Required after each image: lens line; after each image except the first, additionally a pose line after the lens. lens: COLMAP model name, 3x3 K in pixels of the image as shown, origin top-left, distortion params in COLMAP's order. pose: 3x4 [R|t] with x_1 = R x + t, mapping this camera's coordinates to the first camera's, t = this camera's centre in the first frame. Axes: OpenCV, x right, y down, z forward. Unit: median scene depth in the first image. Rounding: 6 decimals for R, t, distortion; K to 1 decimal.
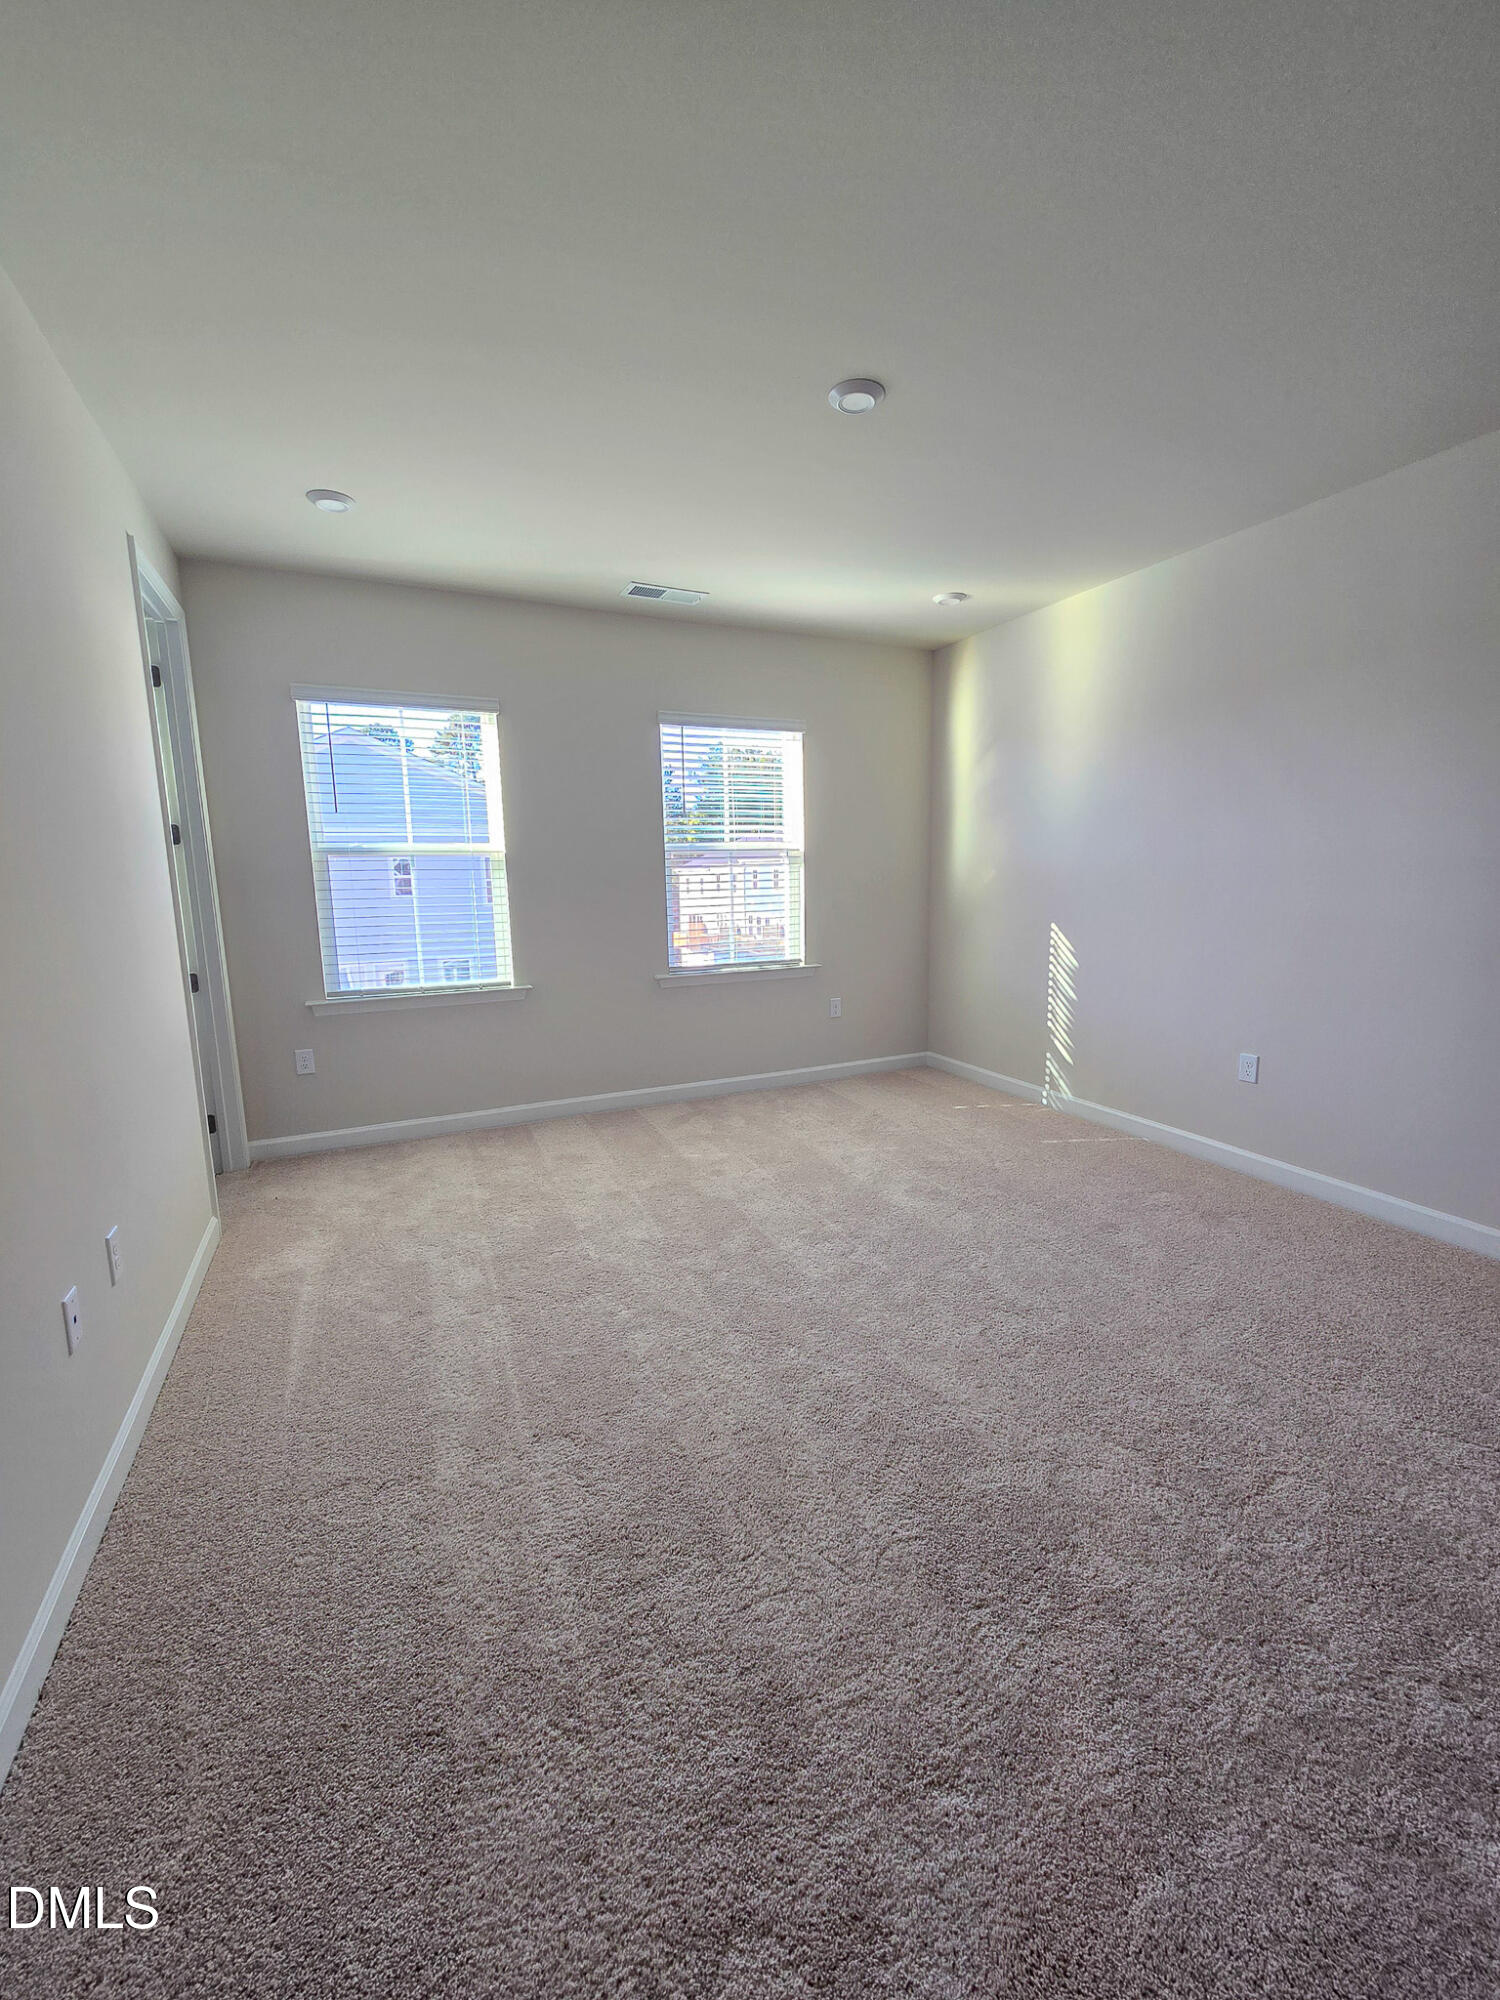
lens RADIAL K [[822.8, 0, 763.9], [0, 822.8, 988.6], [0, 0, 1]] dist [0.001534, 0.000029]
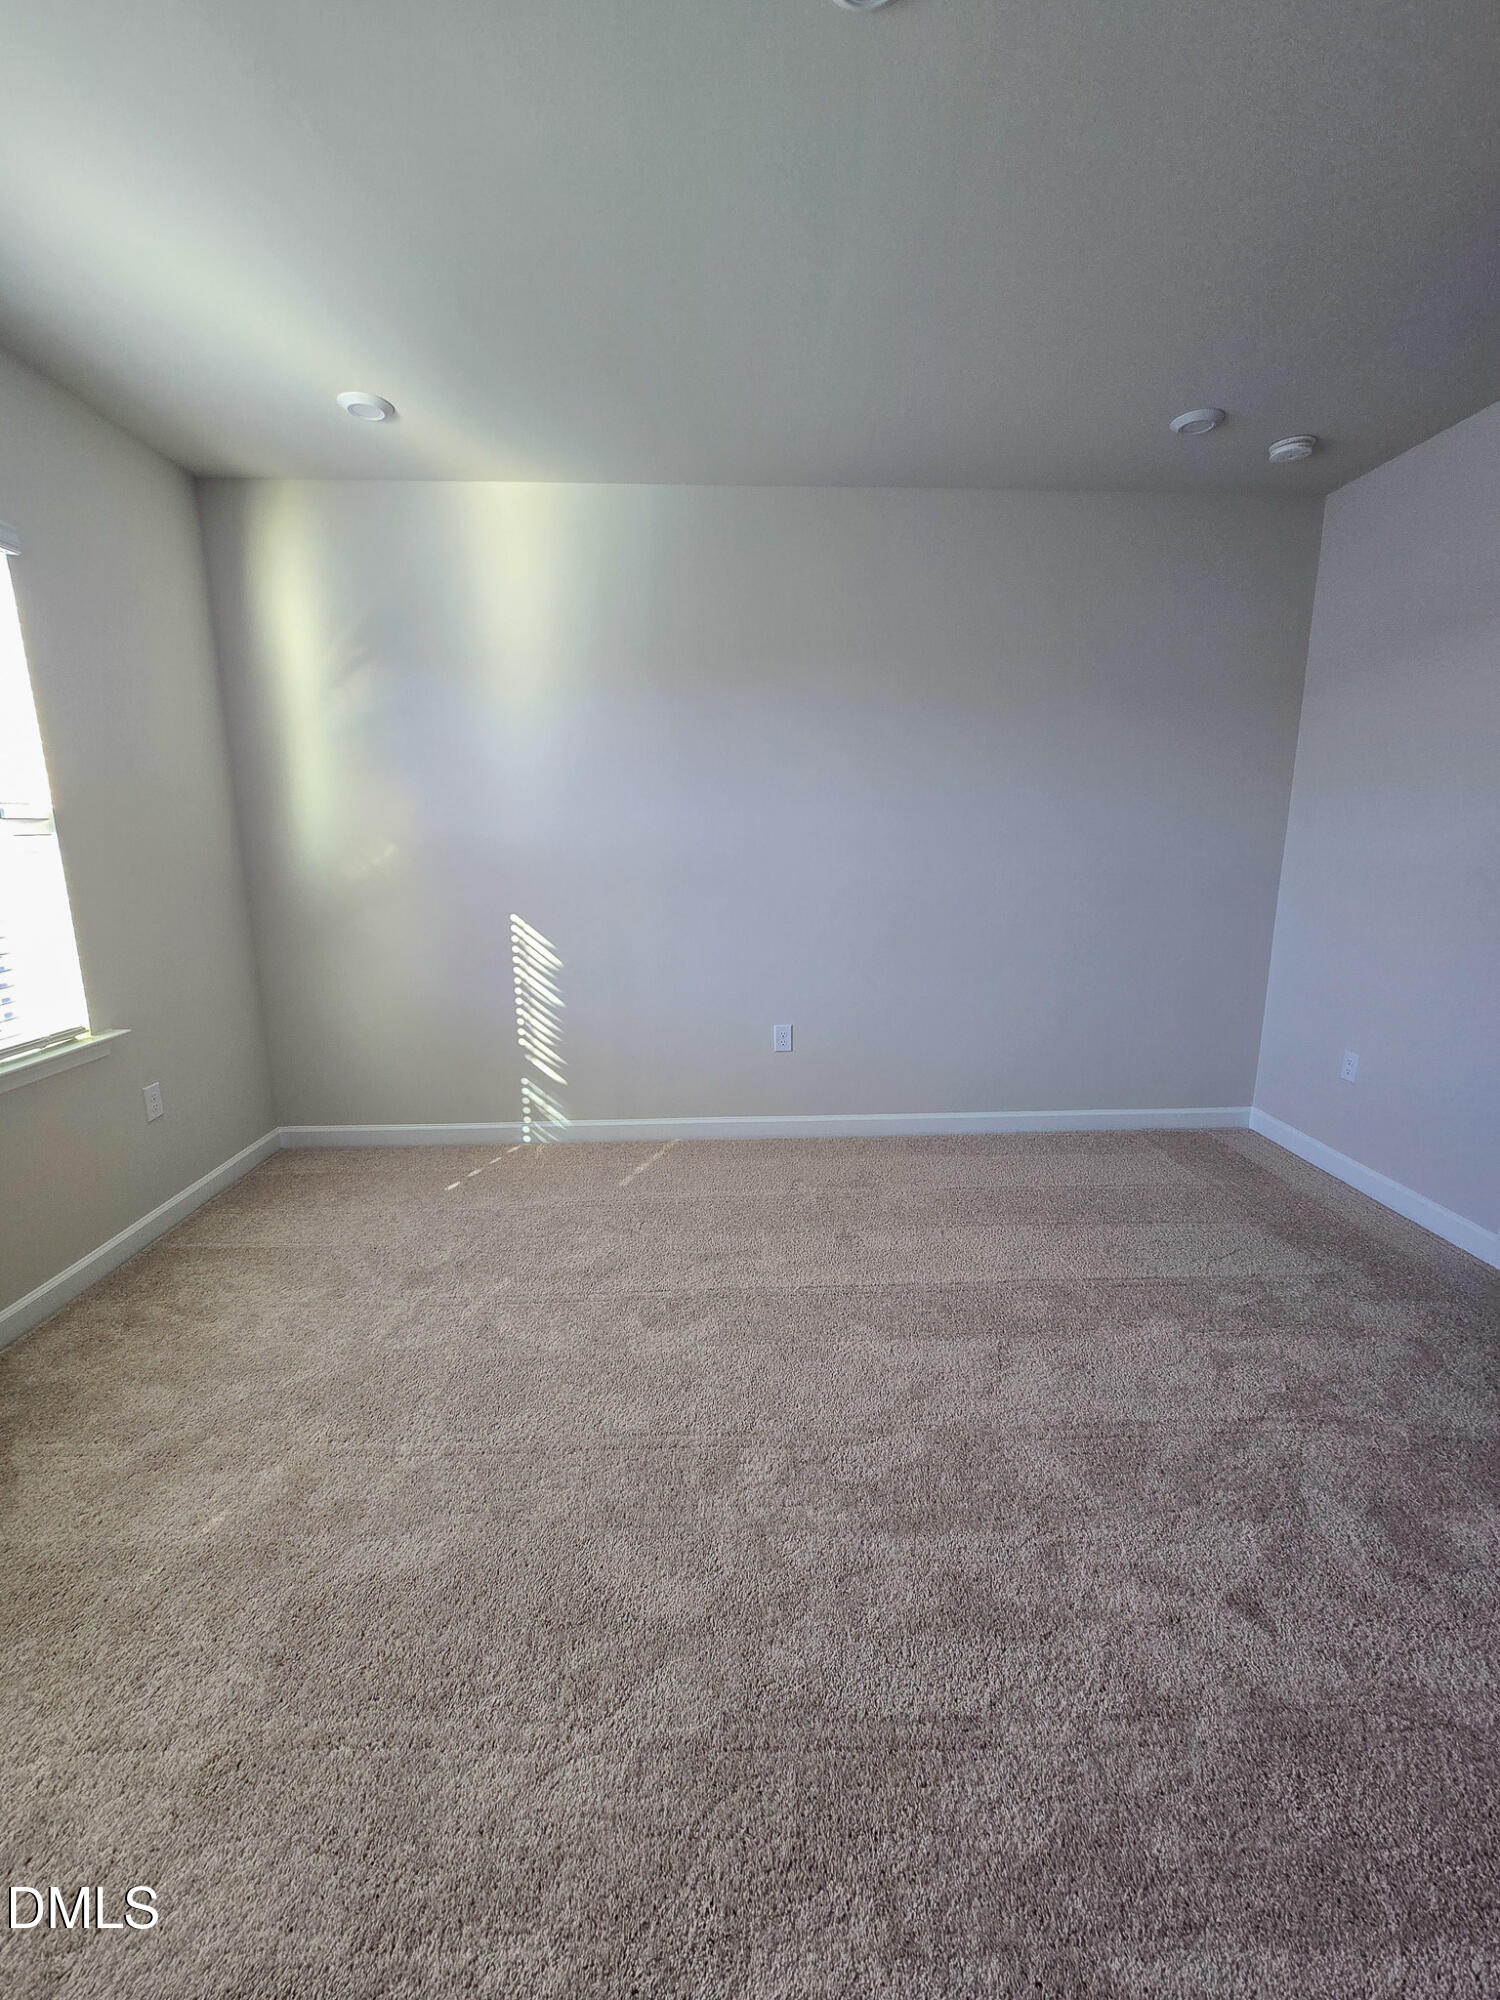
lens RADIAL K [[826.9, 0, 755.5], [0, 826.9, 995.2], [0, 0, 1]] dist [-0.001036, -0.000119]
pose [[0.394394, -0.172796, 0.902549, -0.276627], [0.130912, 0.982709, 0.130938, -0.077092], [-0.909569, 0.066513, 0.410196, 0.475888]]
